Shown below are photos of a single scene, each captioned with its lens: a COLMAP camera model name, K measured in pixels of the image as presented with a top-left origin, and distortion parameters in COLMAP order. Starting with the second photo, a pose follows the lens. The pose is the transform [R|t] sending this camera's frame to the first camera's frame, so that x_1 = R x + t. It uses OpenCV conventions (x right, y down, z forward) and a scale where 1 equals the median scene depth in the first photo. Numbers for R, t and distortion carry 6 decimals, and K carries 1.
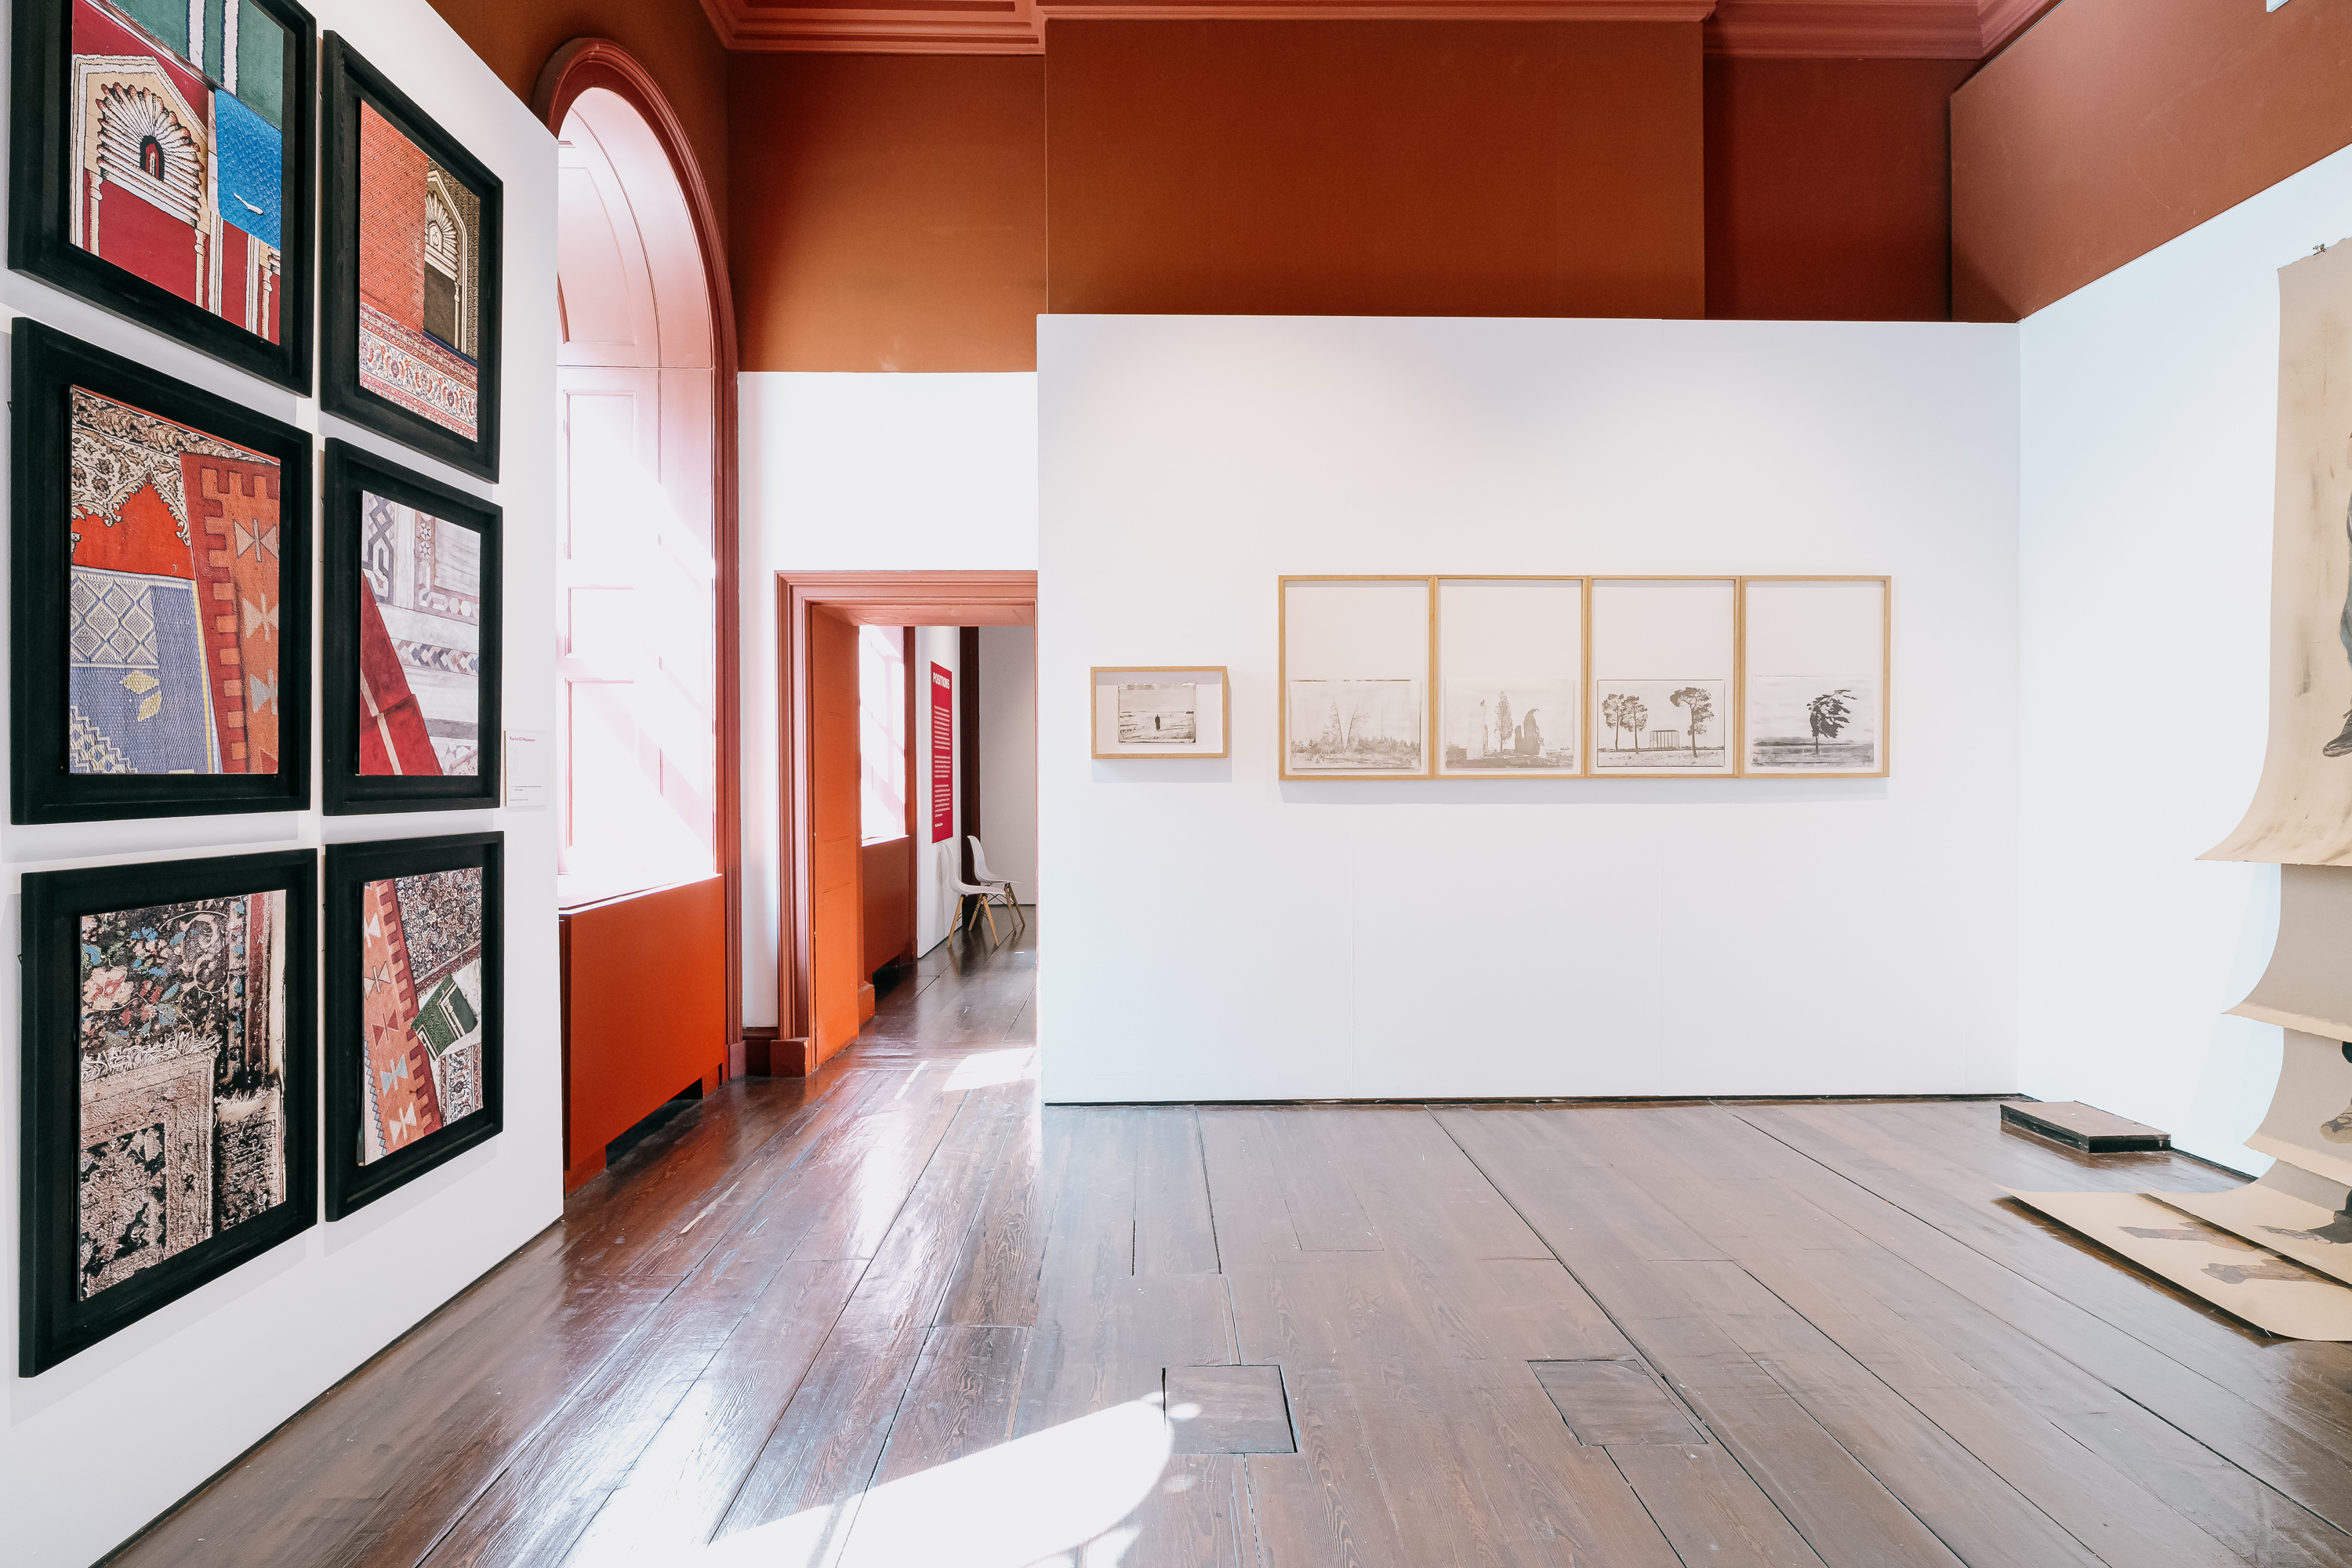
lens RADIAL K [[1110.4, 0, 1176.0], [0, 1110.4, 784.0], [0, 0, 1]] dist [0.000421, -0.000064]
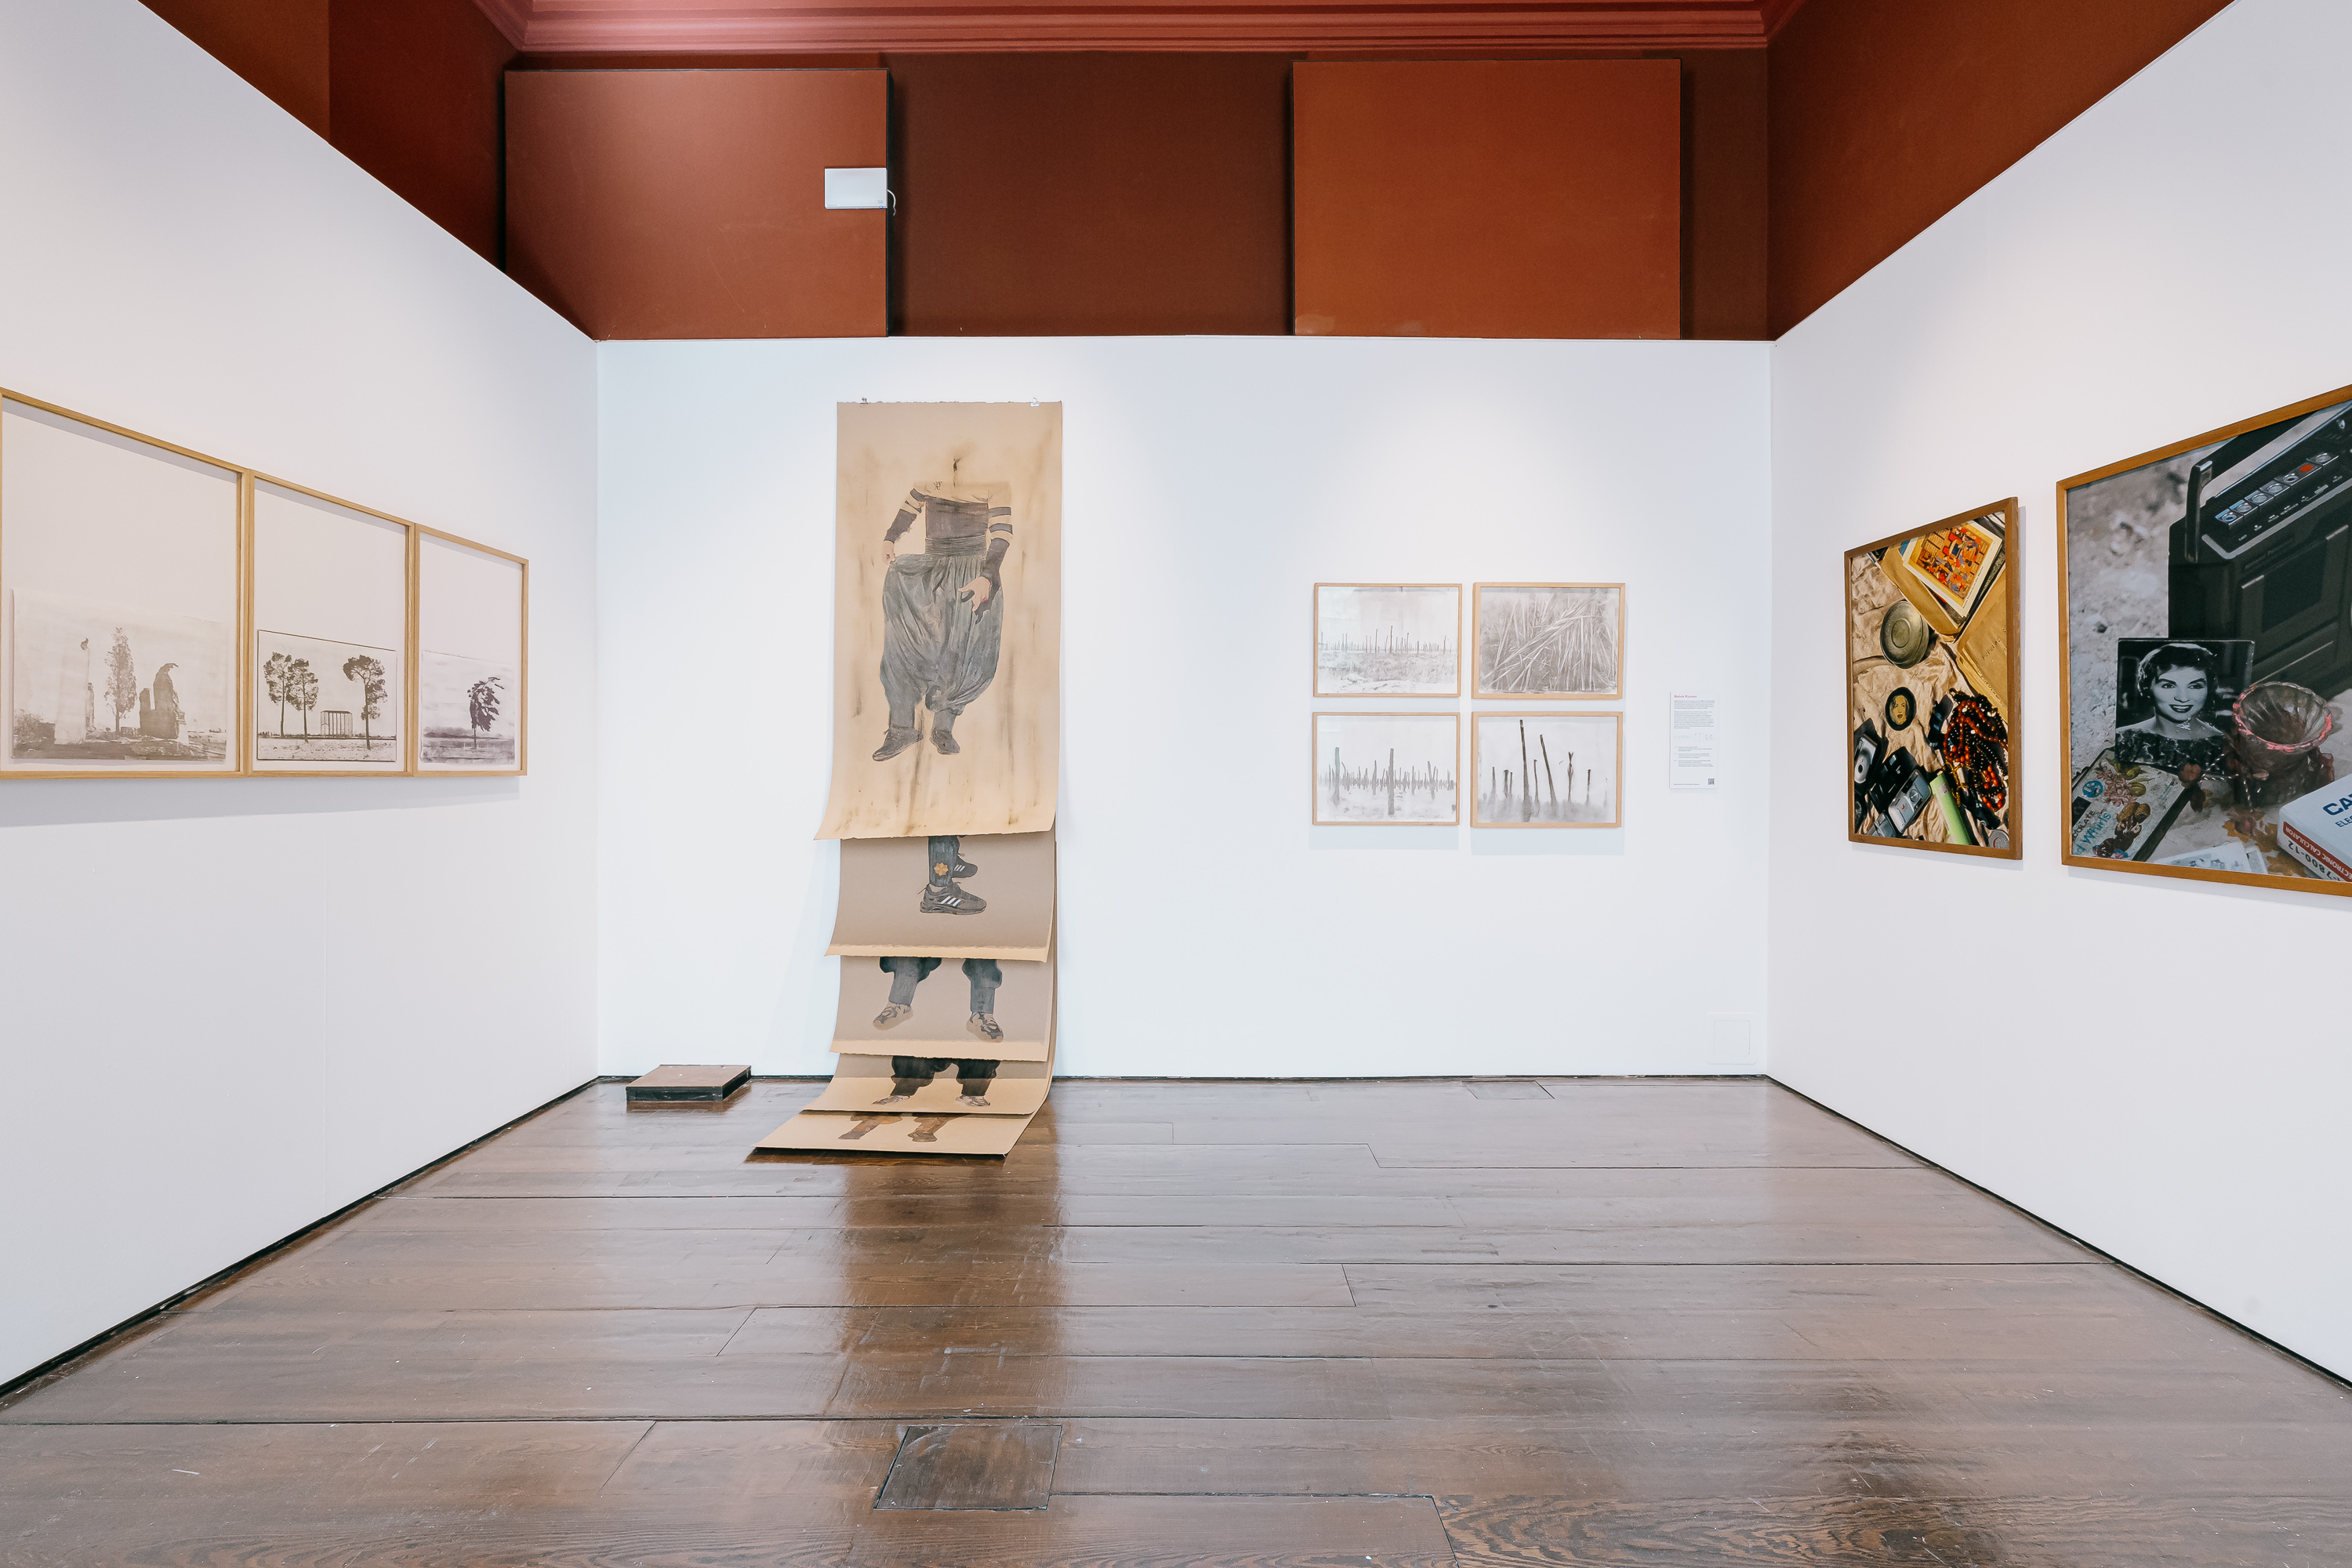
lens RADIAL K [[1083.9, 0, 1176.0], [0, 1083.9, 784.0], [0, 0, 1]] dist [-0.001847, -0.000330]
pose [[0.027320, -0.008069, 0.999594, -0.254667], [0.005676, 0.999953, 0.007917, -0.003056], [-0.999611, 0.005458, 0.027364, 0.431419]]
